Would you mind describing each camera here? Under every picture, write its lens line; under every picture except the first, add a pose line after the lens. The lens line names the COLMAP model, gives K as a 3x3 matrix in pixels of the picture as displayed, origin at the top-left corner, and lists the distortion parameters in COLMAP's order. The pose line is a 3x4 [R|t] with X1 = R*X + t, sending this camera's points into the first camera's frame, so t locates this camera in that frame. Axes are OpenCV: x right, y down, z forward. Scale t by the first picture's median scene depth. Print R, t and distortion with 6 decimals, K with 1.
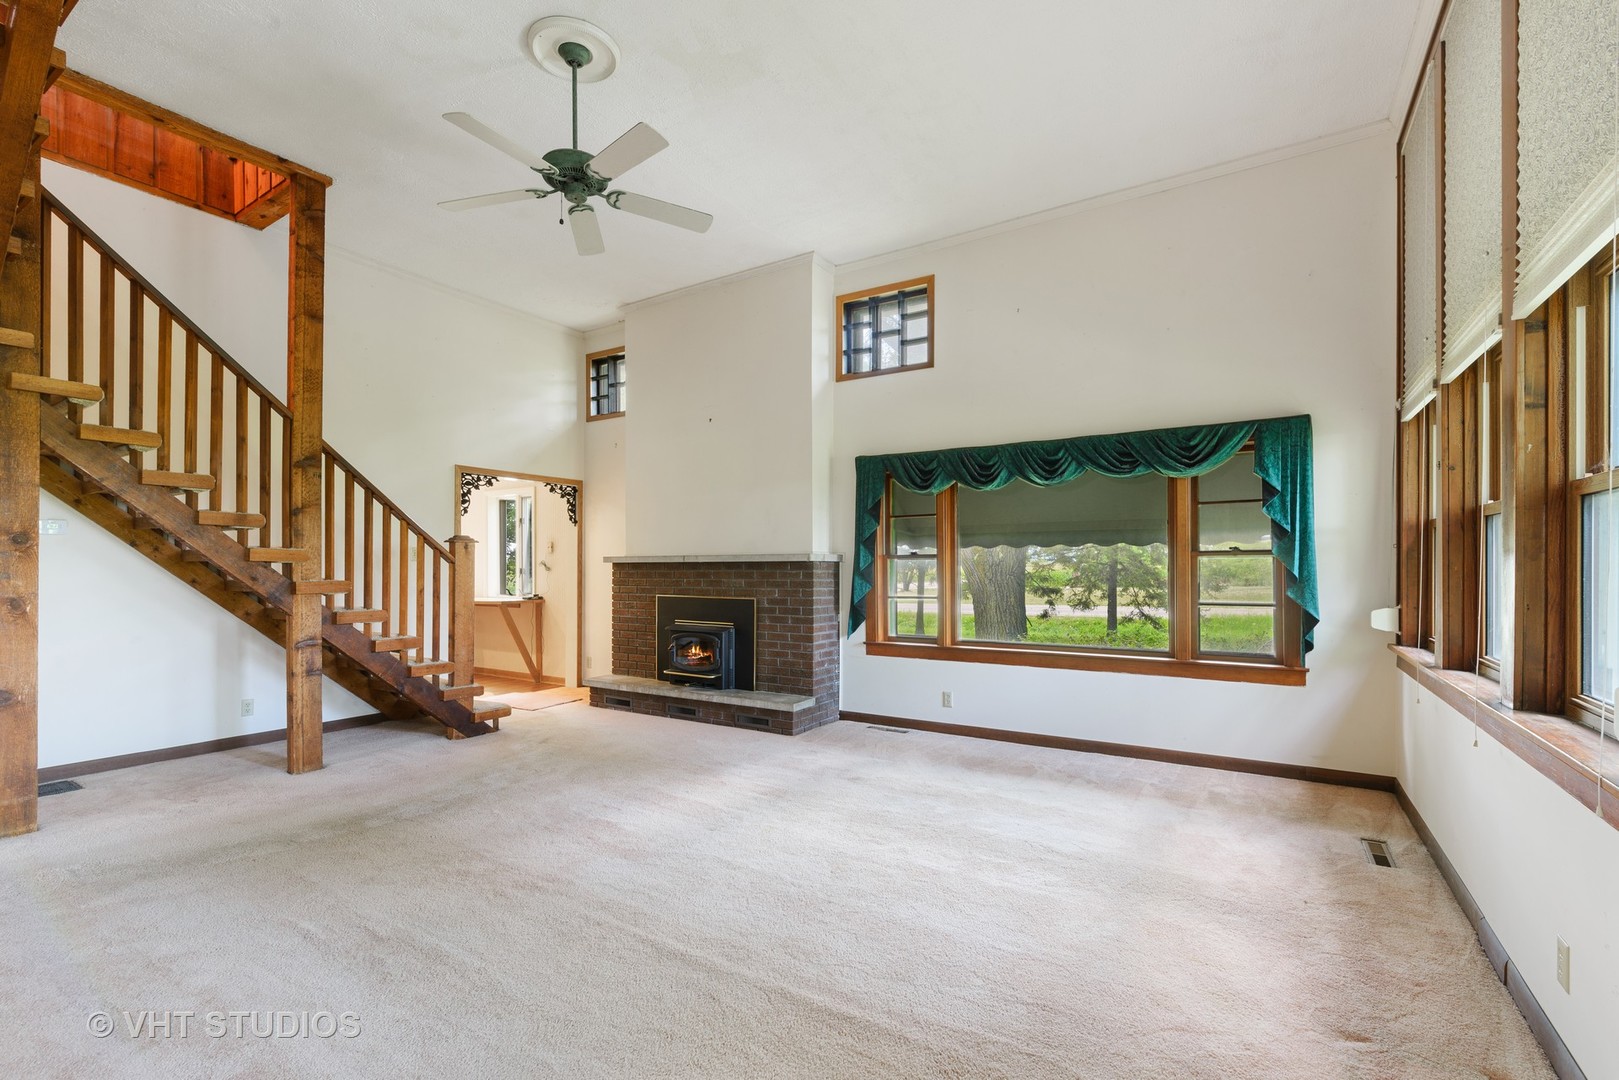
lens RADIAL K [[718.4, 0, 799.3], [0, 718.4, 571.0], [0, 0, 1]] dist [-0.001827, -0.001289]
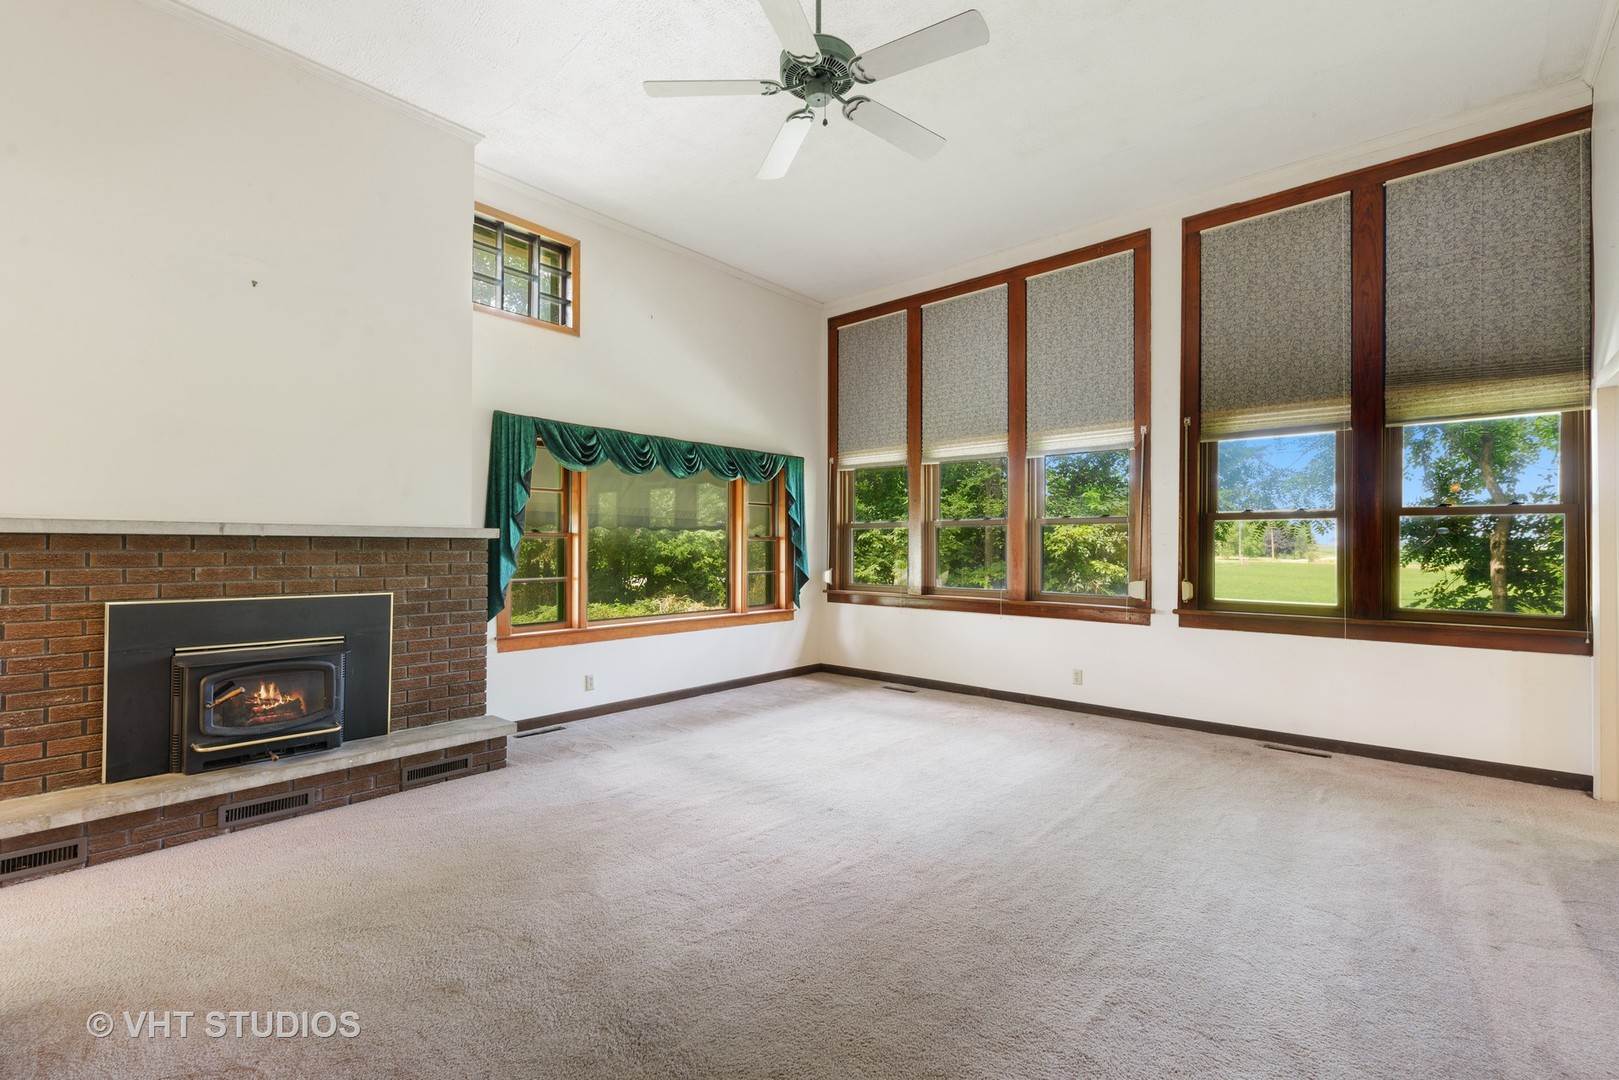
lens RADIAL K [[718.4, 0, 806.7], [0, 718.4, 539.5], [0, 0, 1]] dist [-0.001827, -0.001289]
pose [[0.136429, 0.012786, 0.990567, -0.674743], [0.001000, 0.999914, -0.013044, -0.002122], [-0.990649, 0.002770, 0.136404, 0.537180]]
